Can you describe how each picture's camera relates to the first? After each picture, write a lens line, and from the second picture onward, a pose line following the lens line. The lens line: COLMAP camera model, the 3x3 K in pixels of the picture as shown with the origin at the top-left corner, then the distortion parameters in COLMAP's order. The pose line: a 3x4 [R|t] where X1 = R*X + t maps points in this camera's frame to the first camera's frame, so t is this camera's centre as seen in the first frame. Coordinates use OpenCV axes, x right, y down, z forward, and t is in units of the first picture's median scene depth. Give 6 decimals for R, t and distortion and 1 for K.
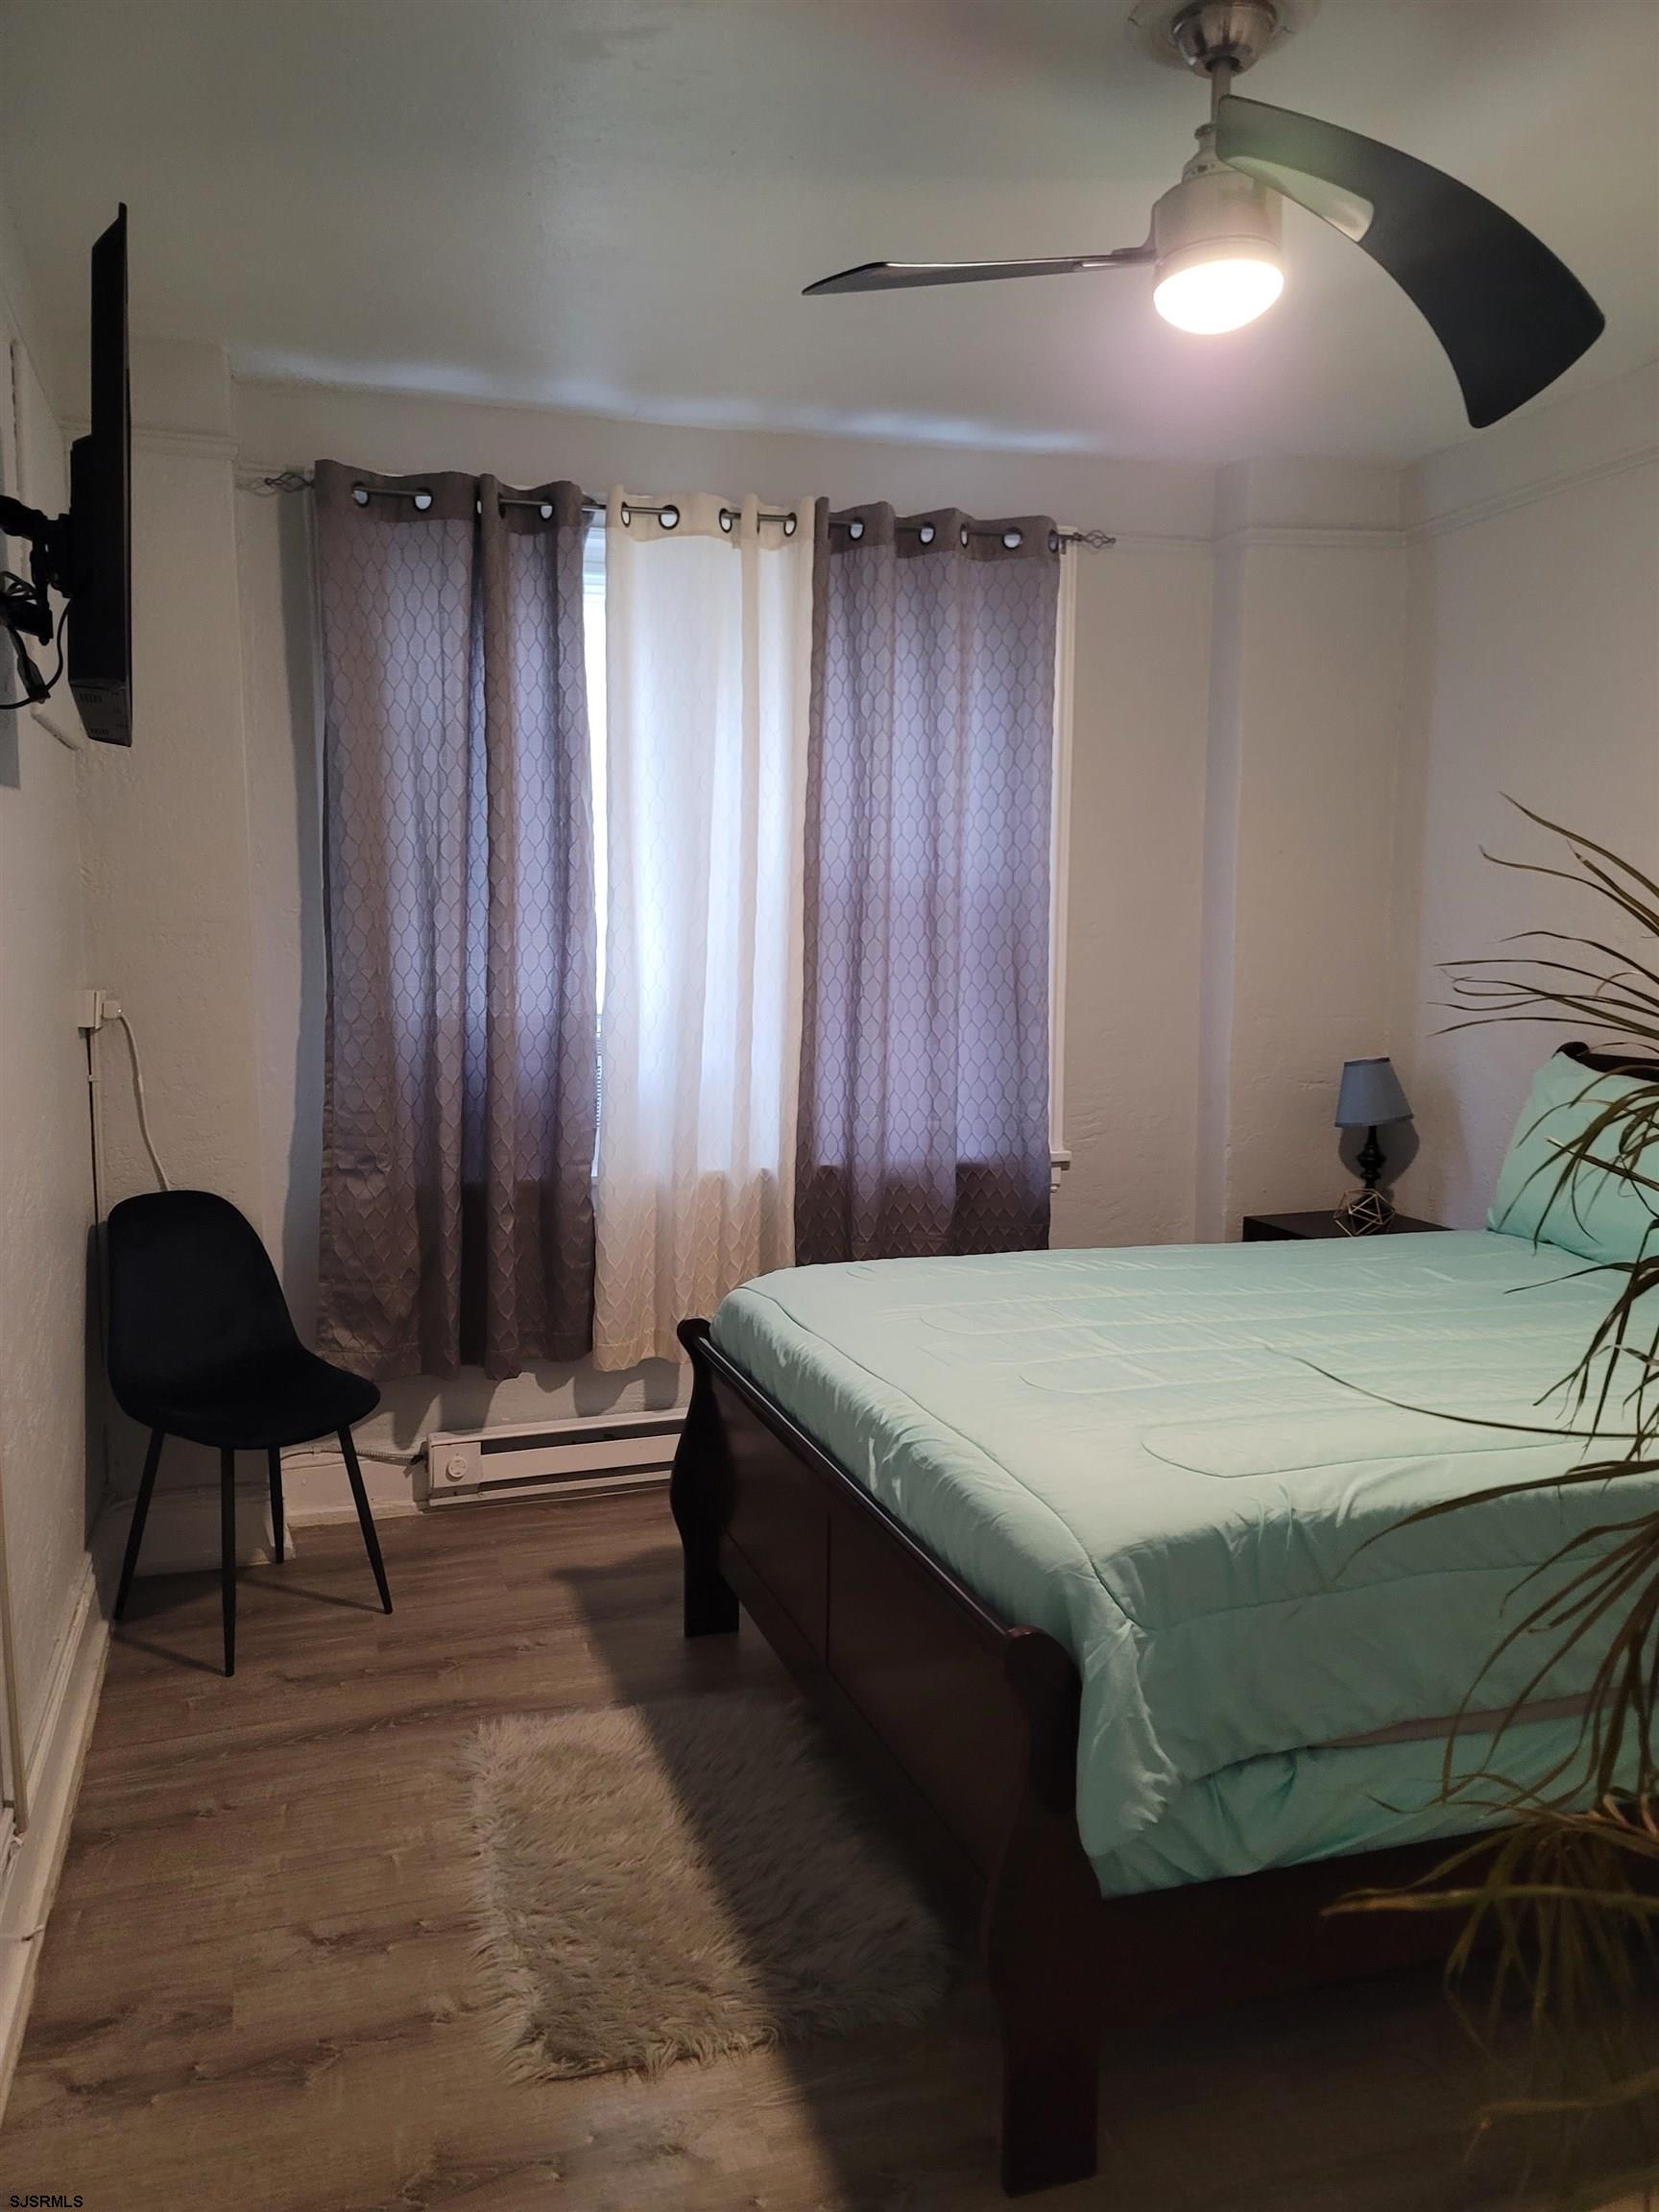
lens RADIAL K [[1597.0, 0, 793.3], [0, 1597.0, 1131.9], [0, 0, 1]] dist [0.052342, -0.069175]
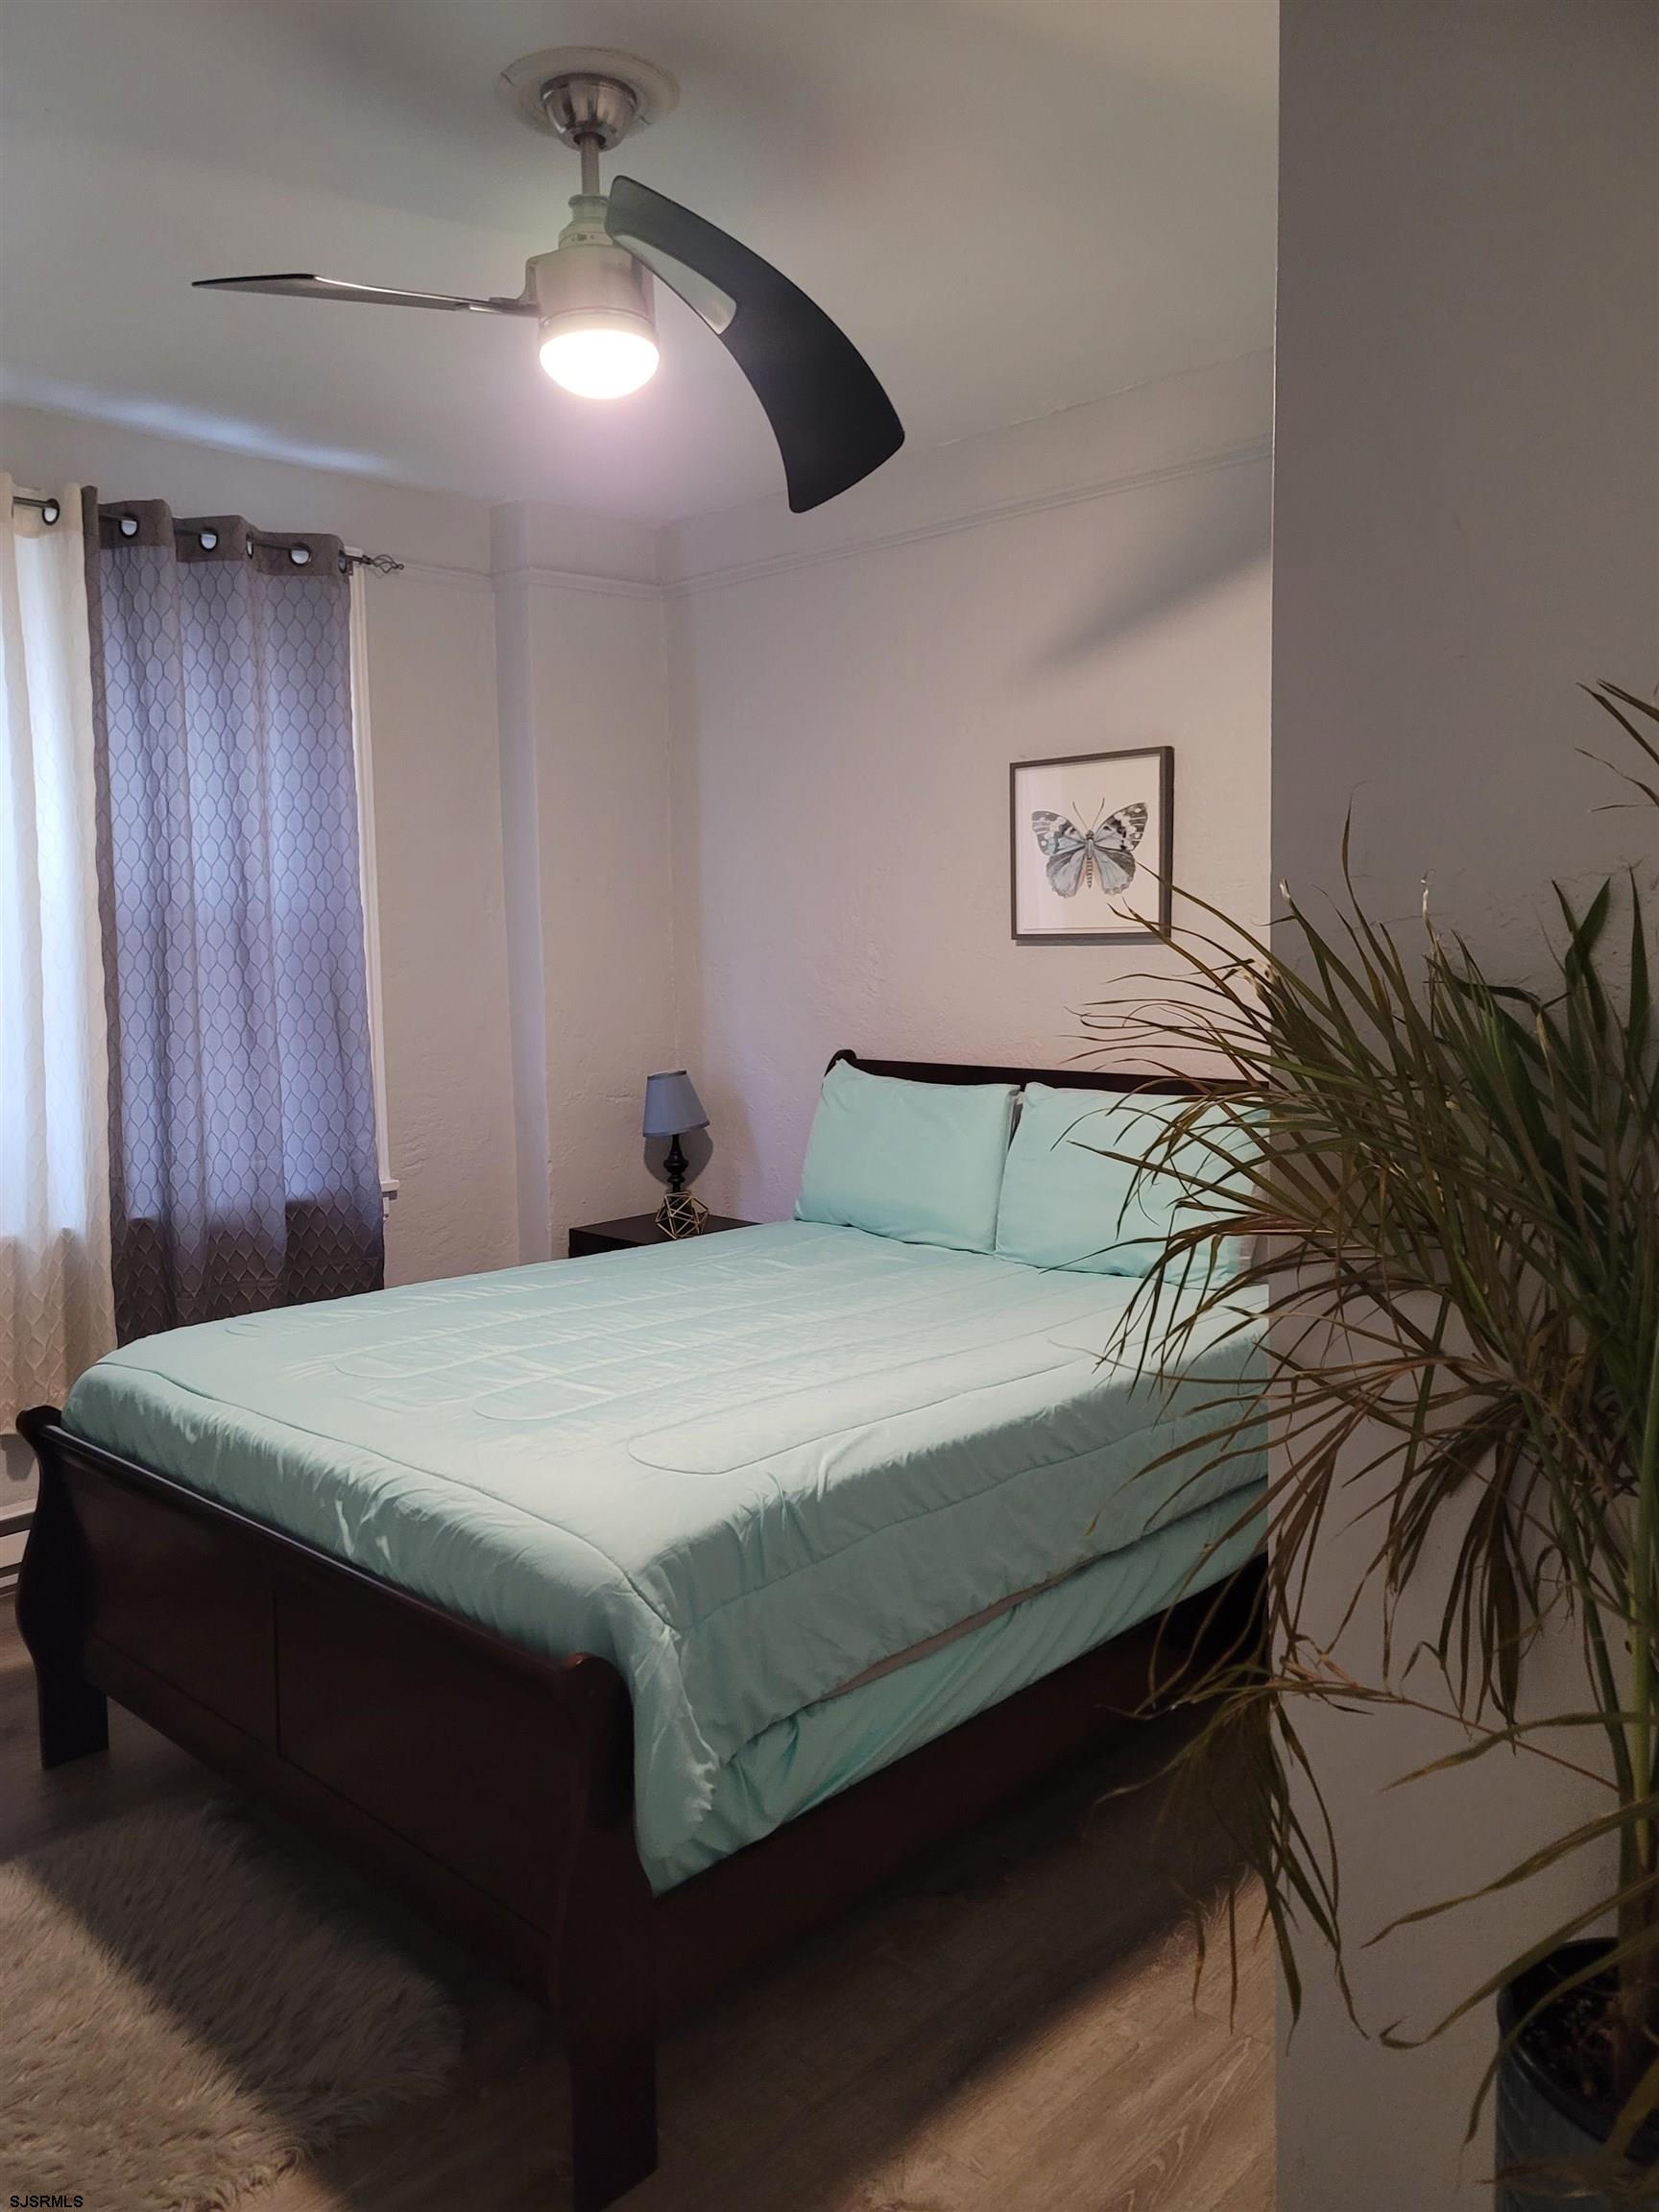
lens RADIAL K [[1597.0, 0, 793.3], [0, 1597.0, 1131.9], [0, 0, 1]] dist [0.052342, -0.069175]
pose [[0.873174, -0.068067, 0.482632, -0.098989], [0.072751, 0.997309, 0.009034, -0.009747], [-0.481948, 0.027224, 0.875777, 0.018267]]
